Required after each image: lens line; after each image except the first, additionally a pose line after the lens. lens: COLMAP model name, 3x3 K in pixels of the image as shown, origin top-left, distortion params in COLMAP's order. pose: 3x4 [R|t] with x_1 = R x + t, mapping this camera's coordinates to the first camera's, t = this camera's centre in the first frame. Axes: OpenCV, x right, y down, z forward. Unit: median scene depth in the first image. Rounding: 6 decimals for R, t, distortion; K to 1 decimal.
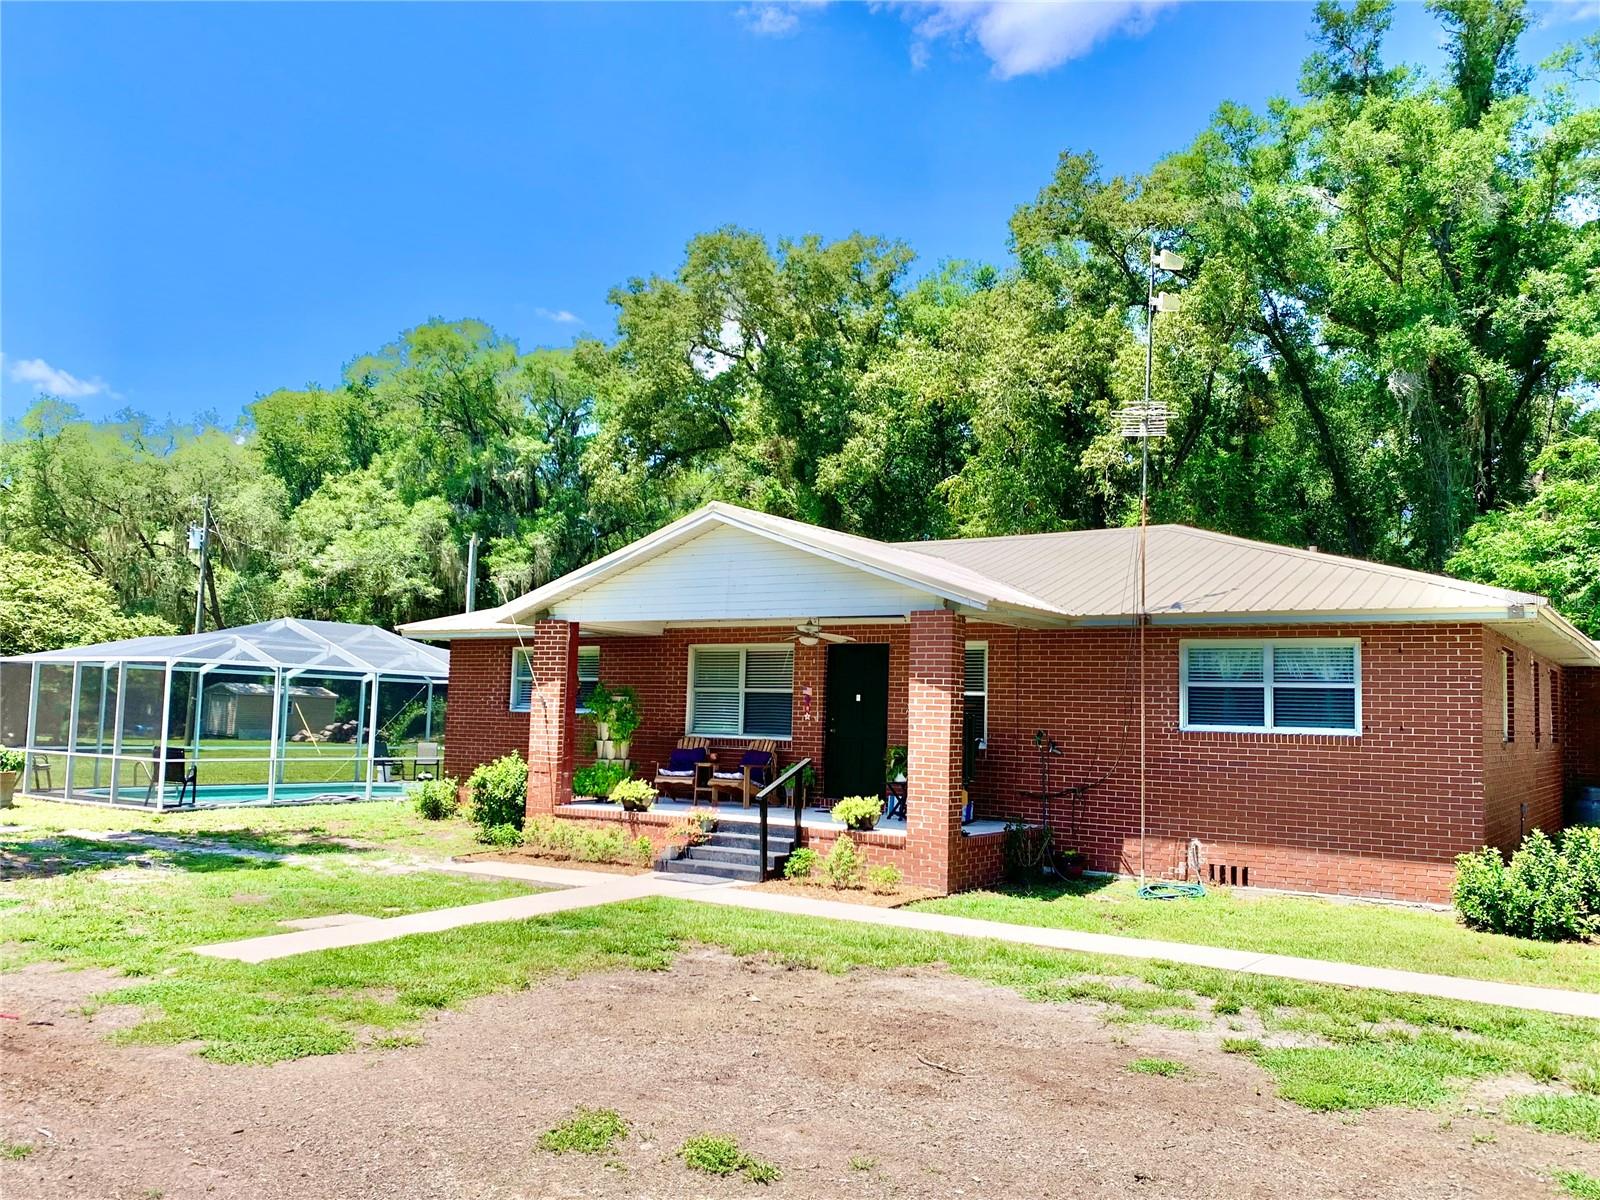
lens RADIAL K [[1316.0, 0, 800.0], [0, 1316.0, 600.0], [0, 0, 1]] dist [0.087731, -0.126270]
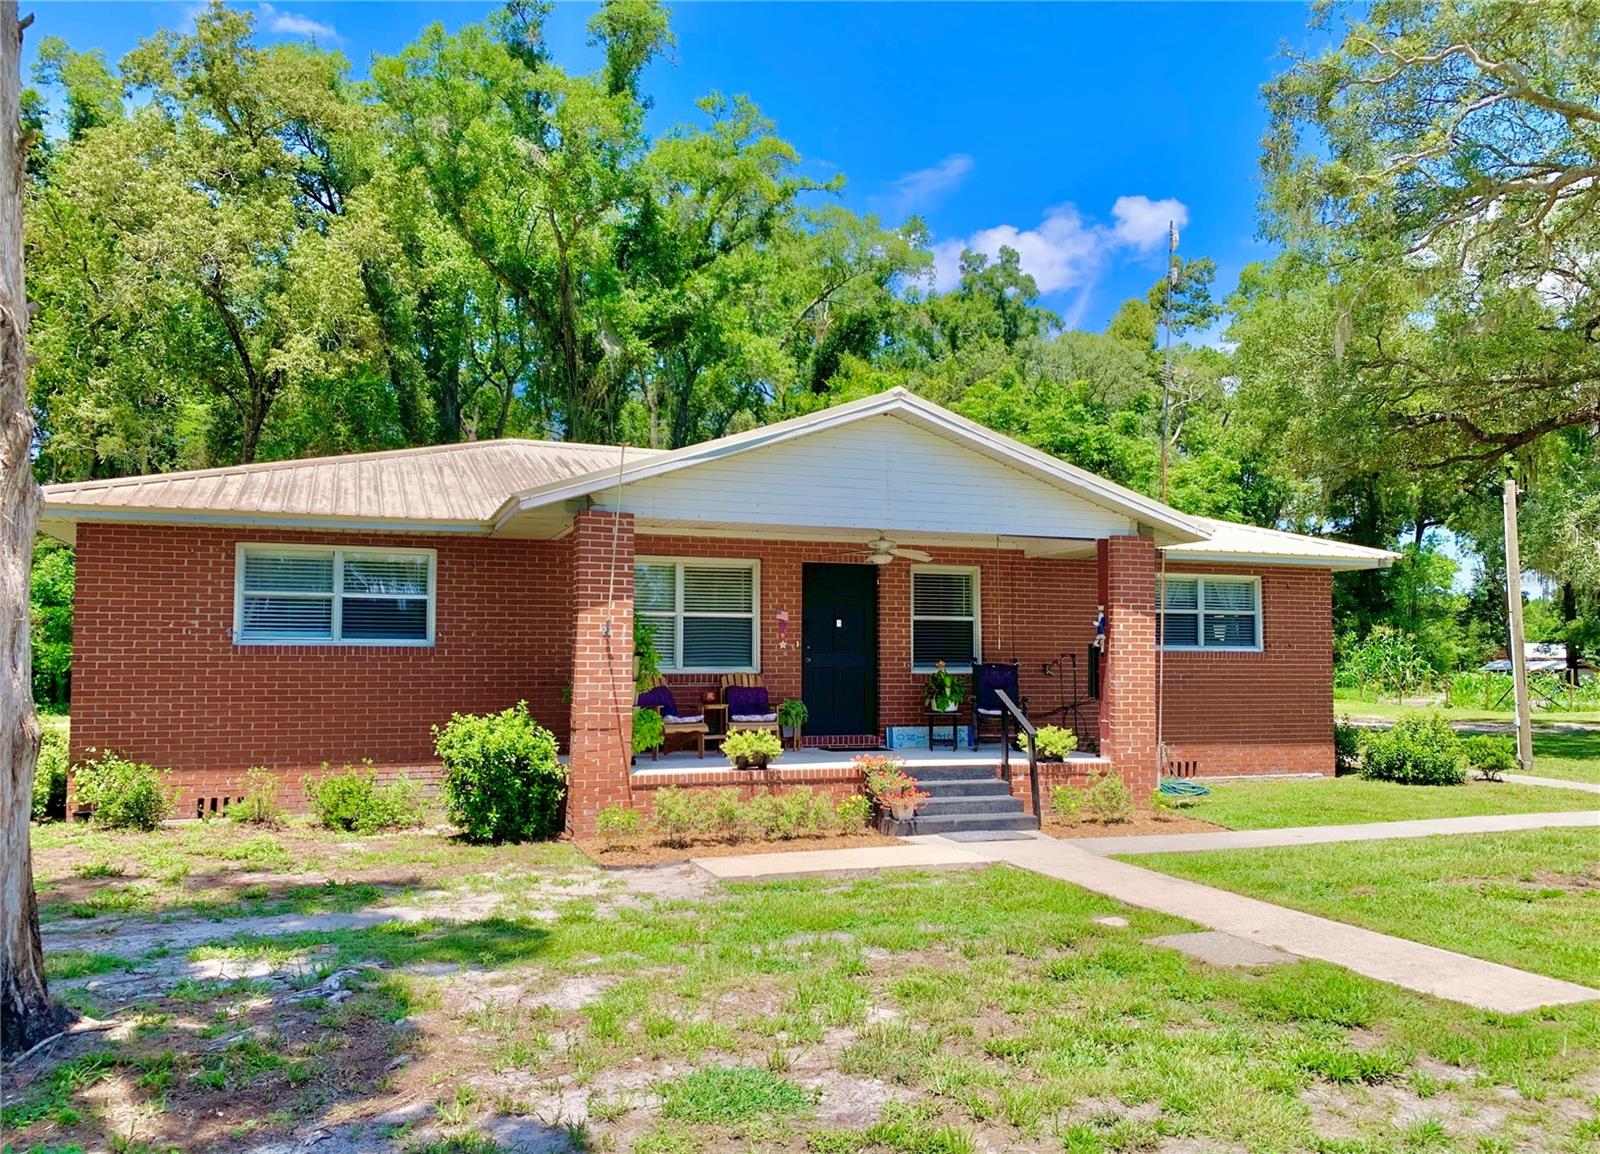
lens RADIAL K [[1231.9, 0, 801.6], [0, 1231.9, 595.4], [0, 0, 1]] dist [0.047845, -0.062002]
pose [[0.586856, 0.017485, 0.809502, -0.664328], [-0.059522, 0.997993, 0.021594, 0.039171], [-0.807500, -0.060856, 0.586719, 0.535409]]
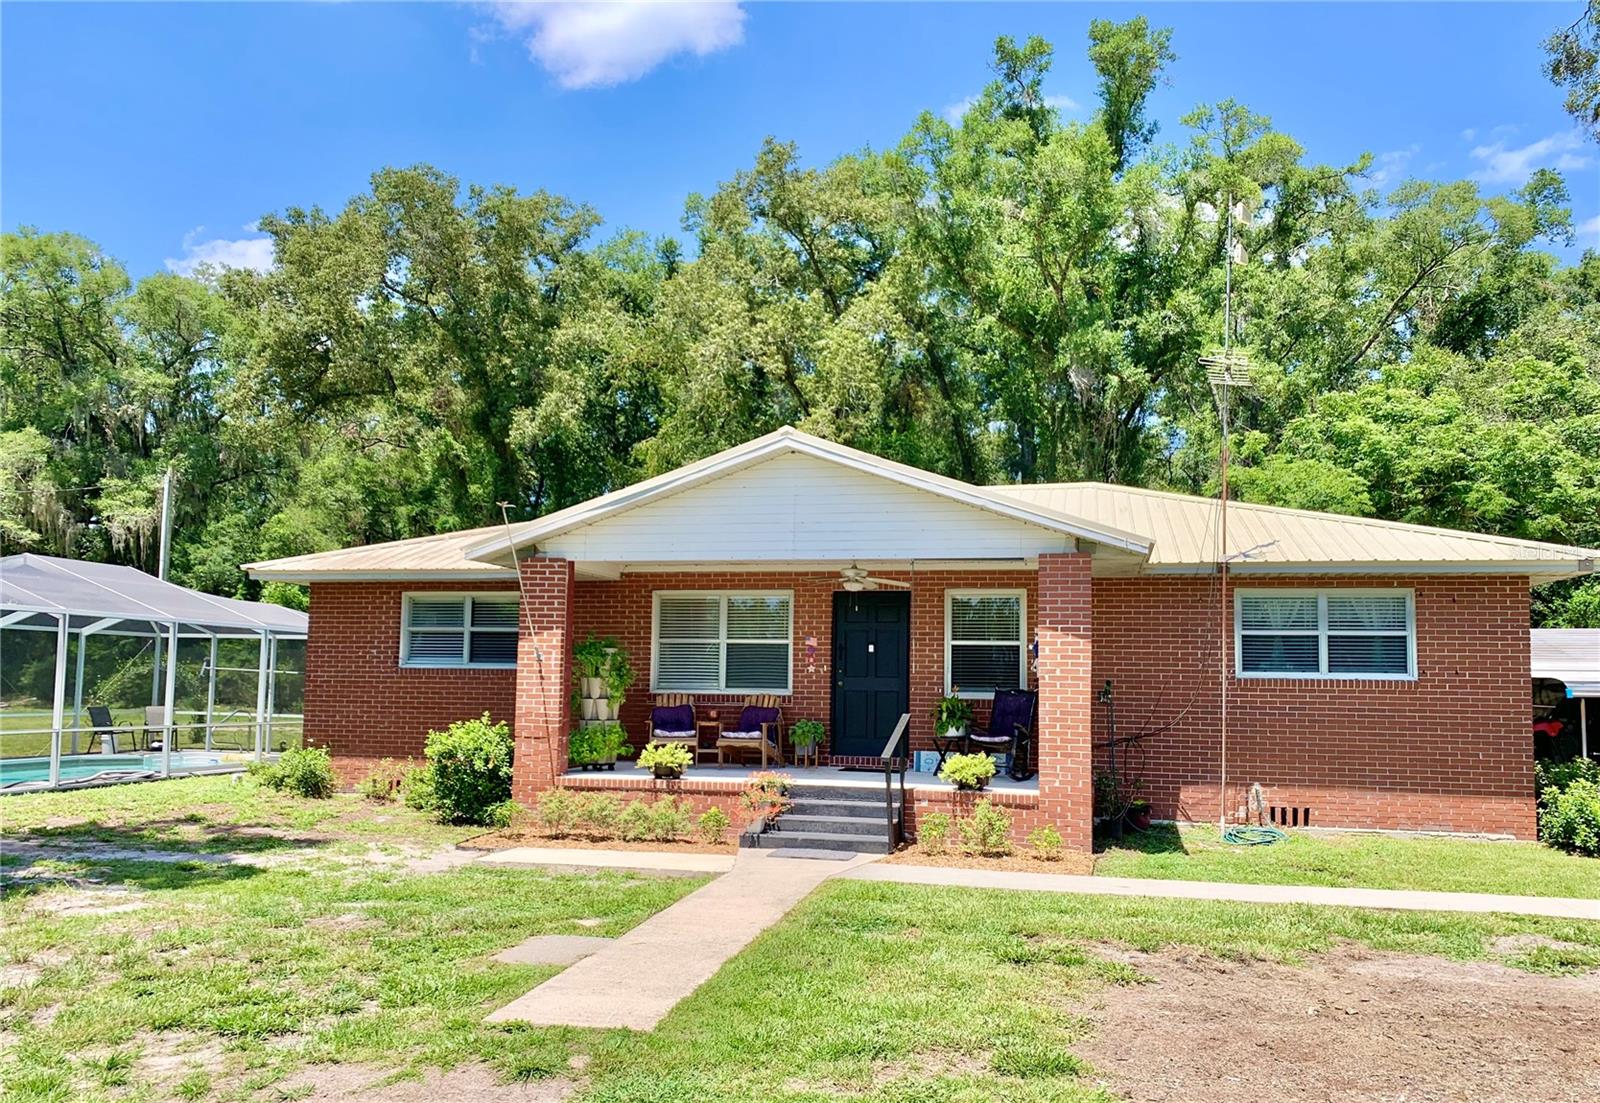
lens RADIAL K [[1205.1, 0, 814.8], [0, 1205.1, 584.0], [0, 0, 1]] dist [0.048920, -0.054248]
pose [[0.933791, 0.014636, 0.357519, -0.306625], [-0.020626, 0.999703, 0.012949, 0.018289], [-0.357224, -0.019466, 0.933816, 0.215065]]
